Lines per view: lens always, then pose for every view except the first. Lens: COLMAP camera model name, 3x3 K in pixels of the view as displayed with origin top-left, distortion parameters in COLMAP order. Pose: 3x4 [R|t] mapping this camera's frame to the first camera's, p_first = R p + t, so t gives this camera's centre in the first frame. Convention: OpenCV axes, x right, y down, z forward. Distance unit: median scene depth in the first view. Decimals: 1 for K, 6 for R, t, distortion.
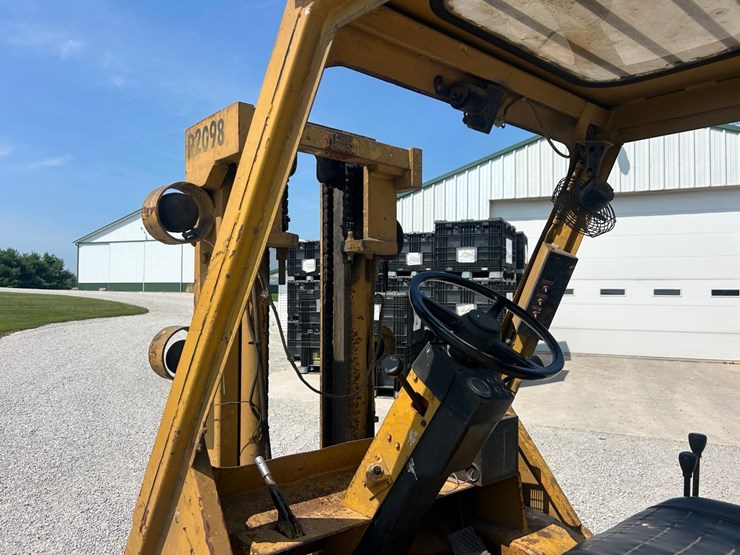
lens RADIAL K [[558.9, 0, 352.5], [0, 558.9, 253.8], [0, 0, 1]] dist [0.047061, -0.053670]
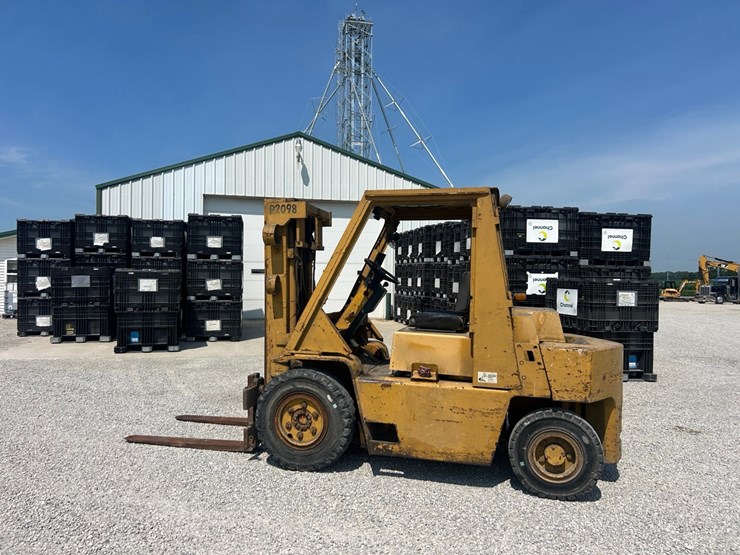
lens RADIAL K [[558.9, 0, 364.7], [0, 558.9, 281.7], [0, 0, 1]] dist [0.047061, -0.053670]
pose [[0.808654, -0.002250, 0.588280, -0.208572], [-0.045490, 0.996759, 0.066344, -0.006062], [-0.586523, -0.080410, 0.805931, -0.201036]]
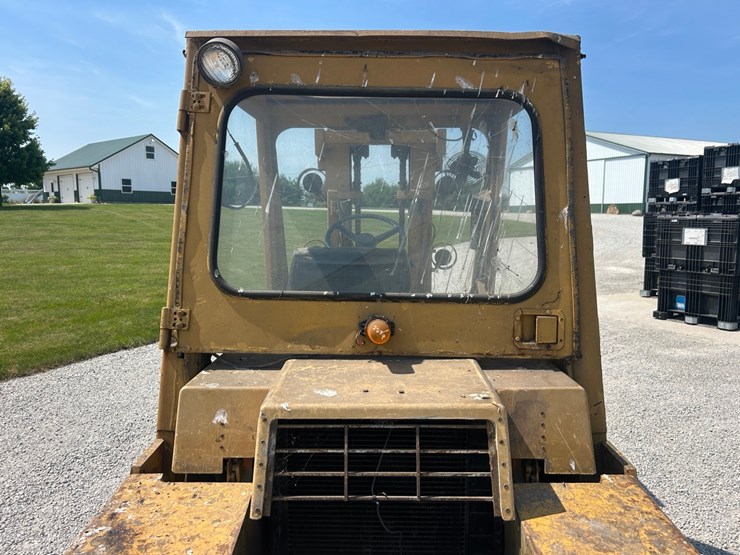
lens RADIAL K [[558.9, 0, 369.8], [0, 558.9, 279.5], [0, 0, 1]] dist [0.047061, -0.053670]
pose [[0.758392, 0.067071, -0.648339, 0.156876], [0.053594, 0.984906, 0.164581, -0.006999], [0.649592, -0.159564, 0.743351, -0.055019]]
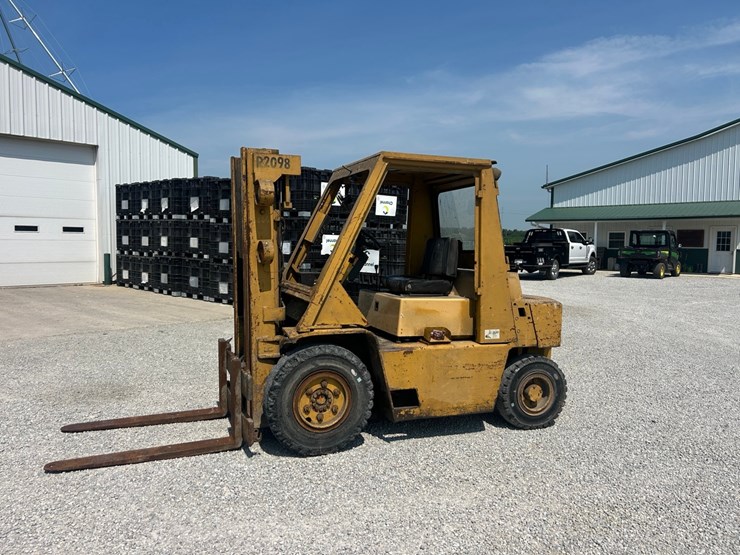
lens RADIAL K [[558.9, 0, 369.7], [0, 558.9, 285.3], [0, 0, 1]] dist [0.047061, -0.053670]
pose [[0.315170, -0.079938, 0.945663, -0.321045], [-0.078293, 0.990860, 0.109852, 0.002526], [-0.945800, -0.108661, 0.306030, -0.022568]]
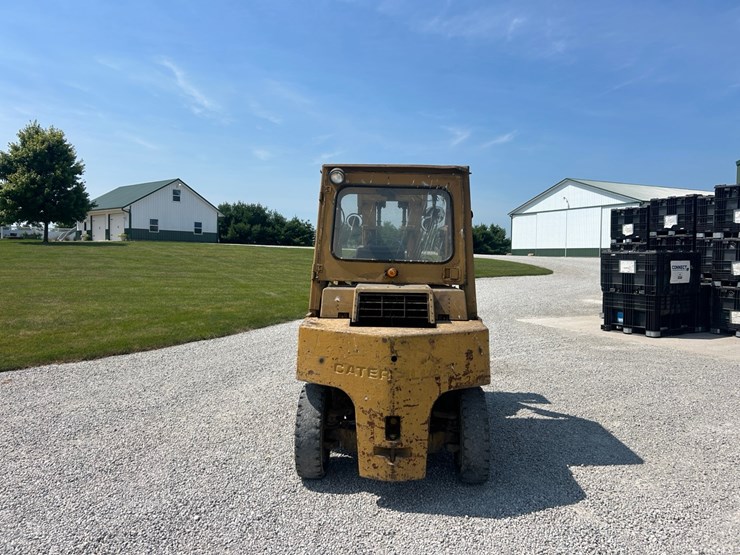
lens RADIAL K [[558.9, 0, 362.4], [0, 558.9, 272.3], [0, 0, 1]] dist [0.047061, -0.053670]
pose [[0.741397, 0.020708, -0.670747, 0.287758], [0.041073, 0.996249, 0.076157, -0.002333], [0.669808, -0.084013, 0.737766, -0.219384]]
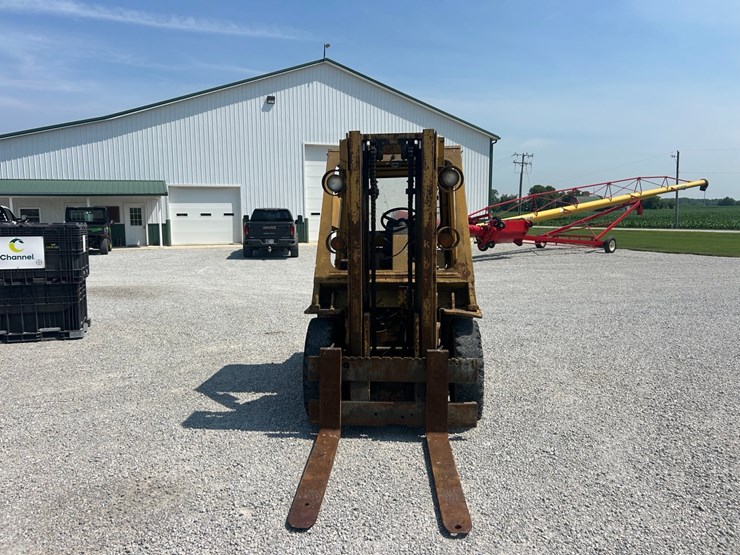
lens RADIAL K [[558.9, 0, 365.9], [0, 558.9, 275.6], [0, 0, 1]] dist [0.047061, -0.053670]
pose [[-0.711017, -0.076241, 0.699029, -0.231230], [-0.050069, 0.997071, 0.057820, 0.028012], [-0.701389, 0.006111, -0.712752, 0.390158]]
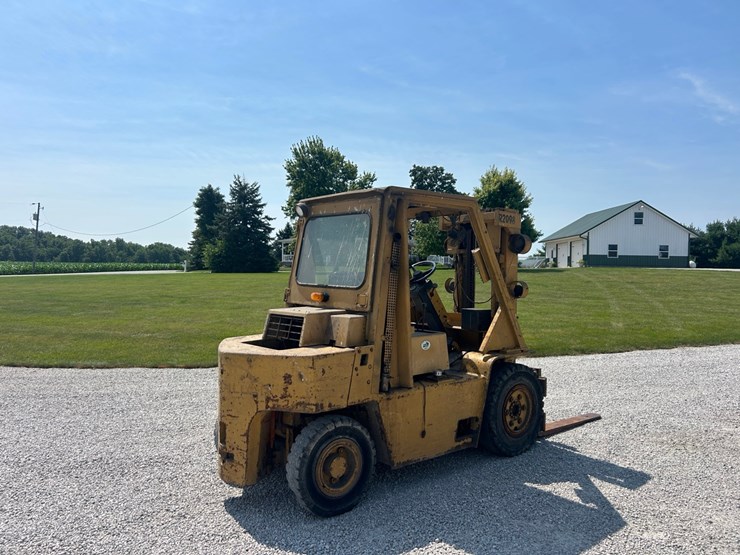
lens RADIAL K [[558.9, 0, 368.6], [0, 558.9, 280.0], [0, 0, 1]] dist [0.047061, -0.053670]
pose [[-0.007681, -0.001005, -0.999970, 0.423328], [0.059469, 0.998229, -0.001460, 0.015052], [0.998201, -0.059479, -0.007608, 0.065047]]
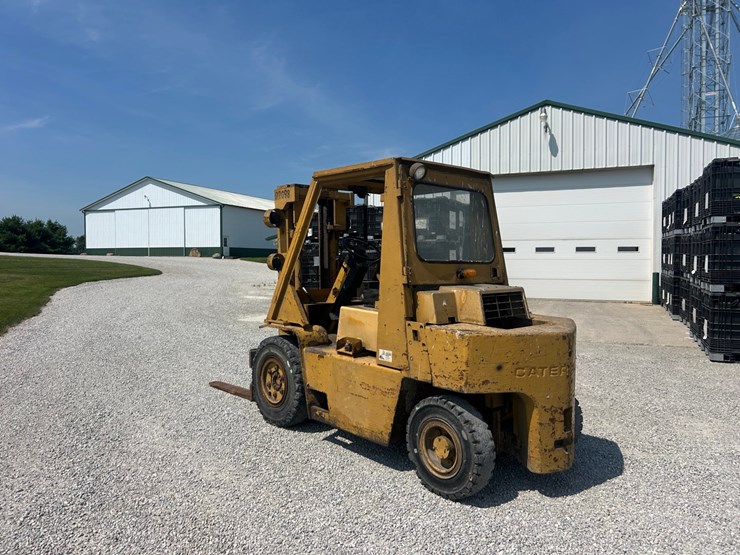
lens RADIAL K [[558.9, 0, 363.6], [0, 558.9, 277.3], [0, 0, 1]] dist [0.047061, -0.053670]
pose [[0.999490, -0.011301, 0.029858, 0.012824], [0.008074, 0.994328, 0.106047, -0.009488], [-0.030887, -0.105752, 0.993913, -0.289589]]
